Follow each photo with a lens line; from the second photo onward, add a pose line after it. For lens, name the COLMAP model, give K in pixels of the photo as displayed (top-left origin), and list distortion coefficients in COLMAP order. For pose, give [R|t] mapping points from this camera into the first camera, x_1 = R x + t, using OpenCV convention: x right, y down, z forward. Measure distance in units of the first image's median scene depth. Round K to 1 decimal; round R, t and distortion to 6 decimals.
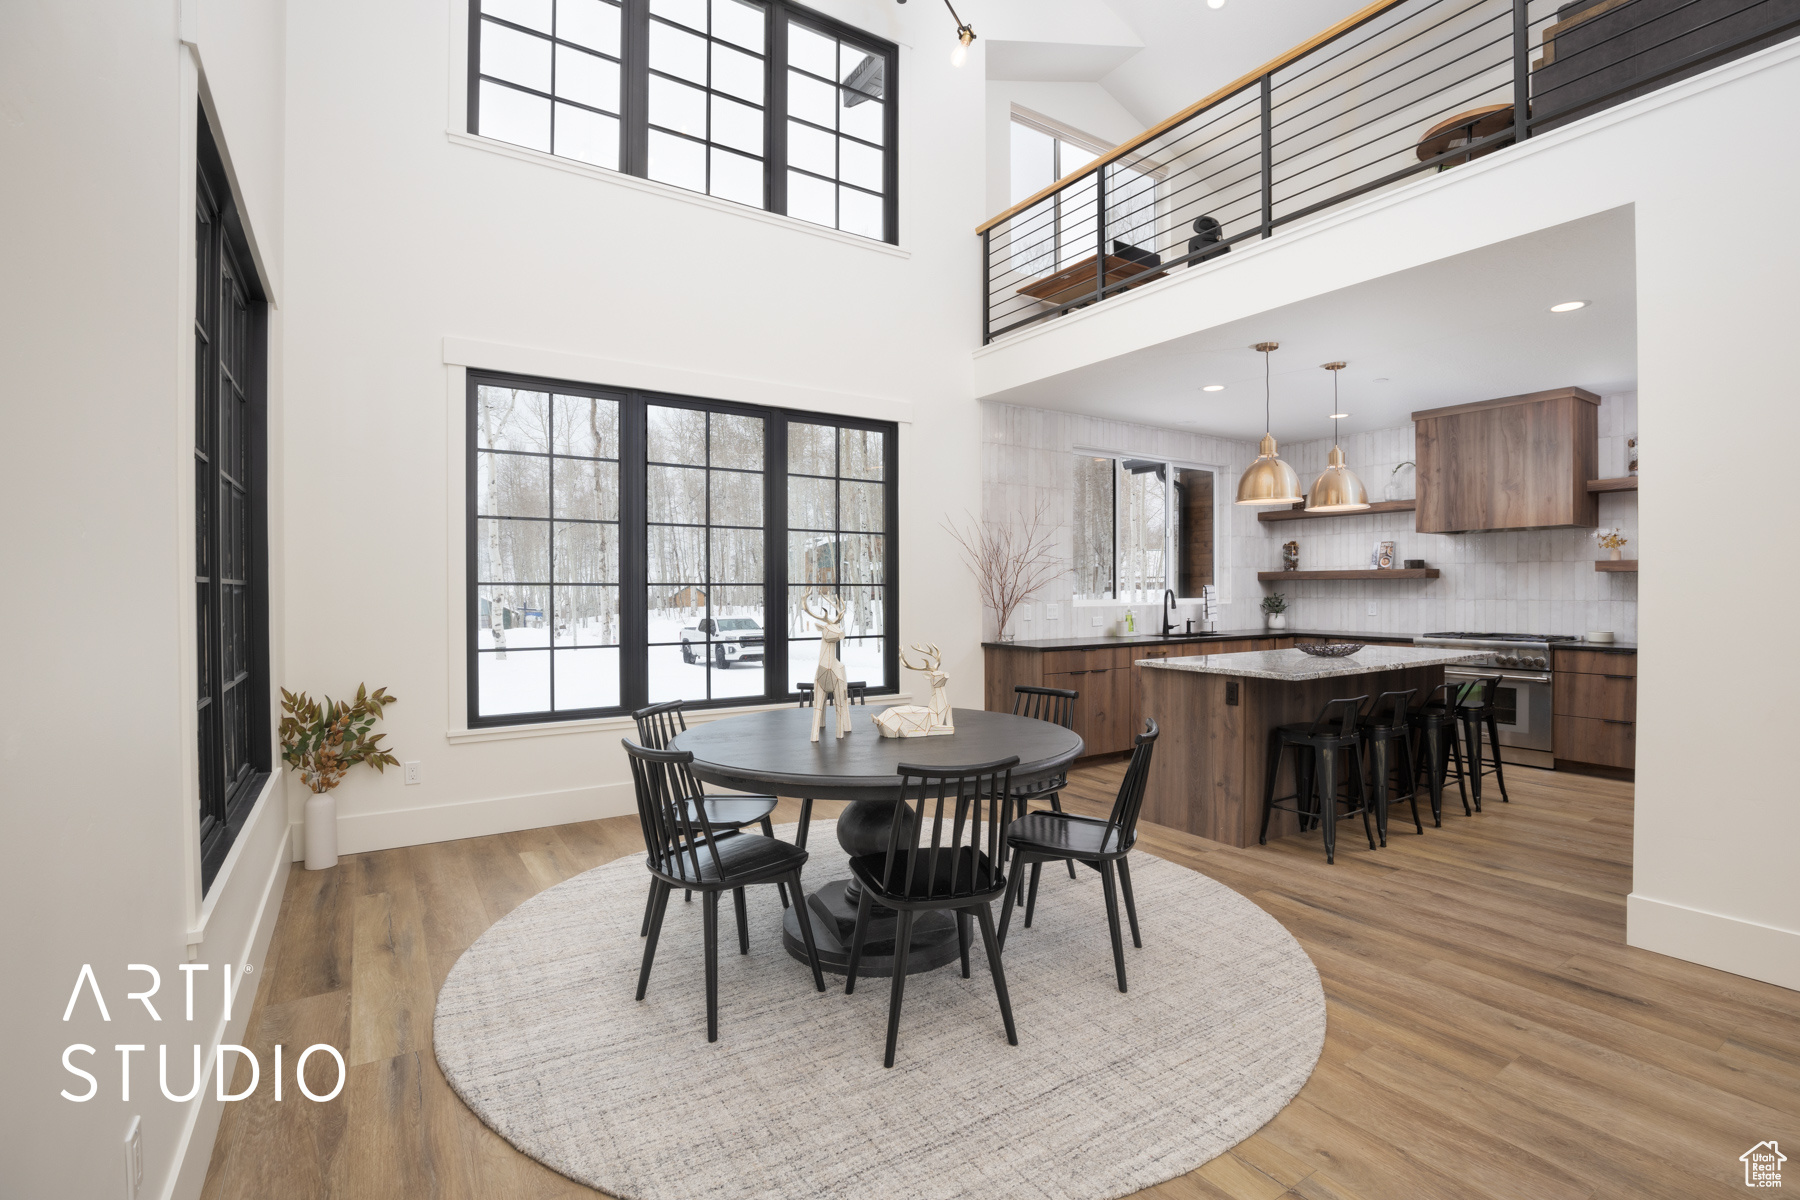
lens RADIAL K [[842.6, 0, 927.1], [0, 842.6, 599.5], [0, 0, 1]] dist [-0.033841, 0.003028]
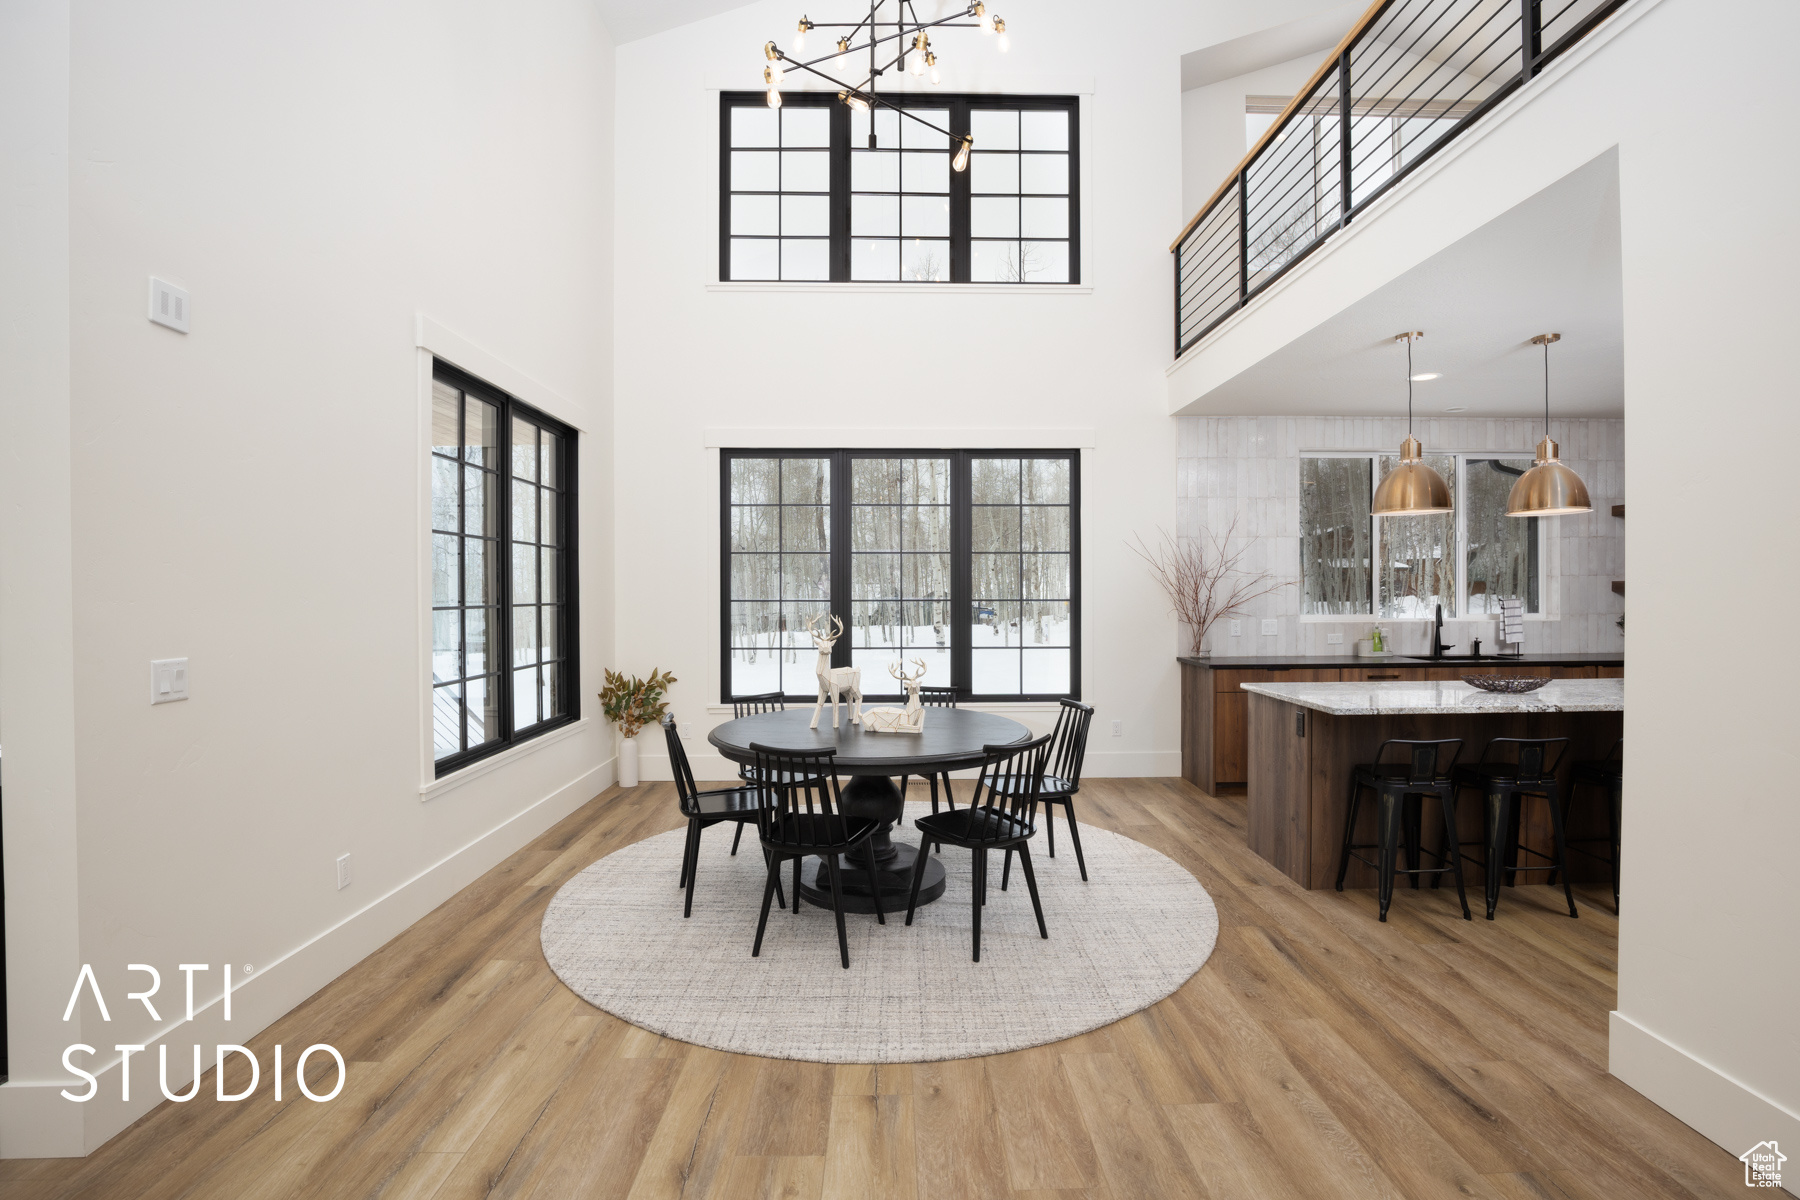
lens RADIAL K [[842.6, 0, 896.1], [0, 842.6, 598.2], [0, 0, 1]] dist [-0.033841, 0.003028]
pose [[0.837892, 0.004729, -0.545816, 0.365019], [-0.004602, 0.999988, 0.001600, -0.021143], [0.545817, 0.001171, 0.837903, -0.025528]]
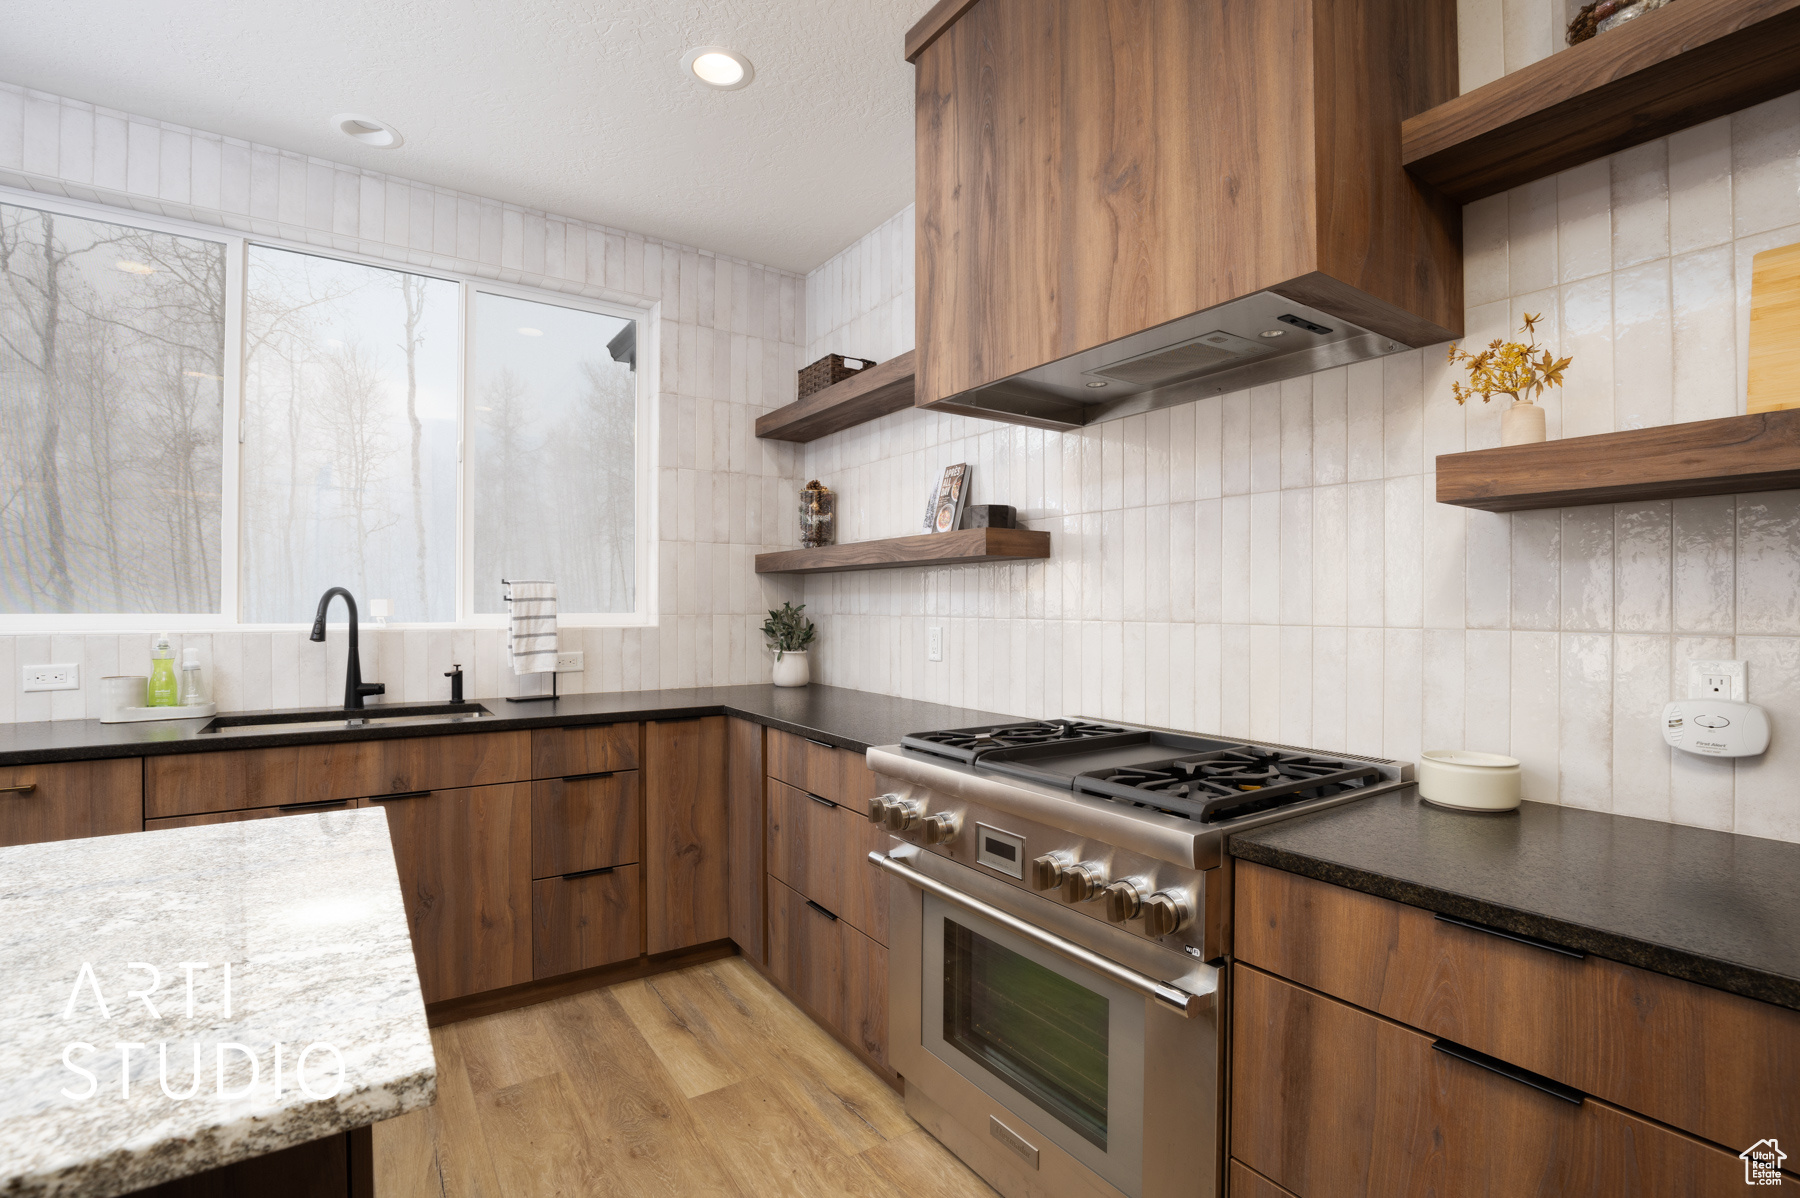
lens RADIAL K [[842.6, 0, 939.6], [0, 842.6, 609.5], [0, 0, 1]] dist [-0.033841, 0.003028]
pose [[0.999317, 0.004444, 0.036693, 0.685419], [-0.004265, 0.999979, -0.004950, -0.002297], [-0.036715, 0.004790, 0.999314, 0.799233]]
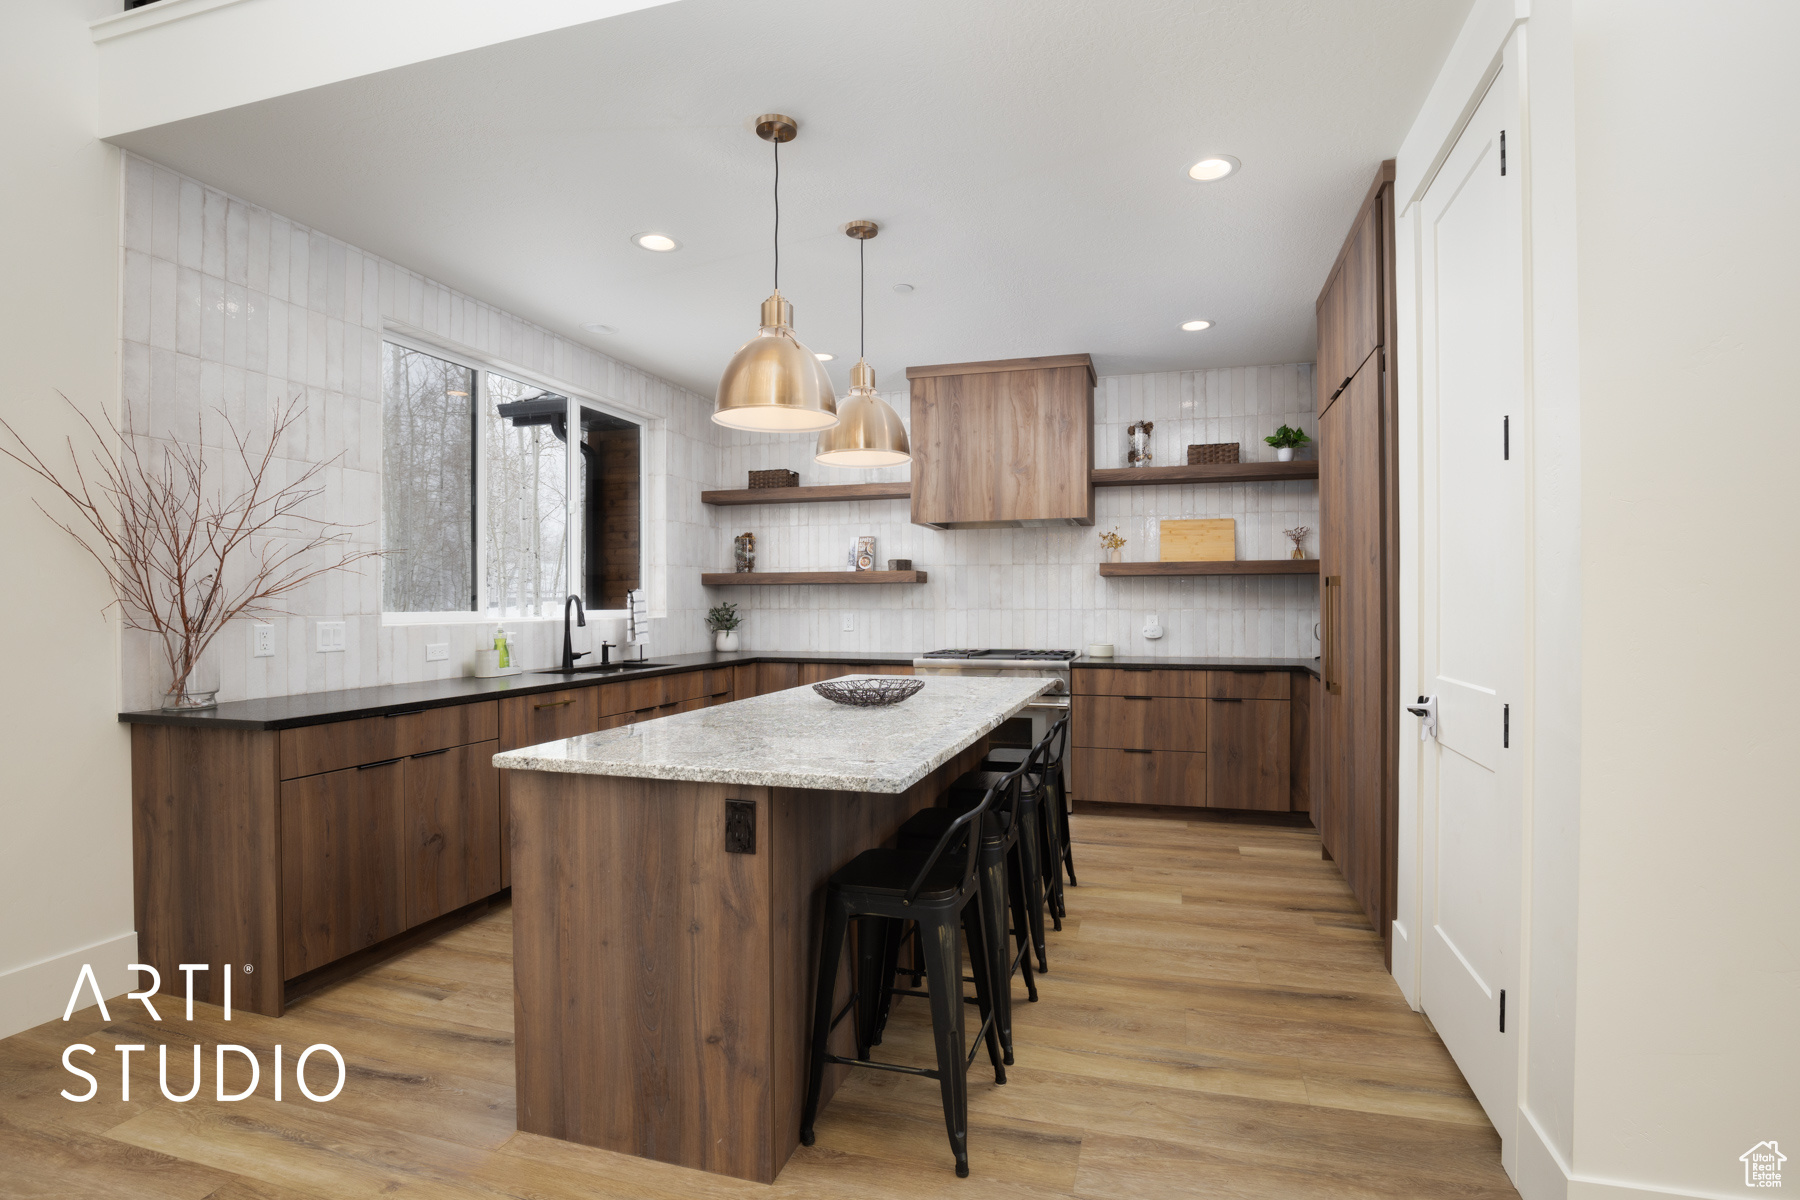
lens RADIAL K [[842.6, 0, 962.8], [0, 842.6, 607.4], [0, 0, 1]] dist [-0.033841, 0.003028]
pose [[0.751056, -0.002143, 0.660235, 0.124976], [0.008586, 0.999942, -0.006521, 0.004316], [-0.660182, 0.010567, 0.751031, 0.448143]]
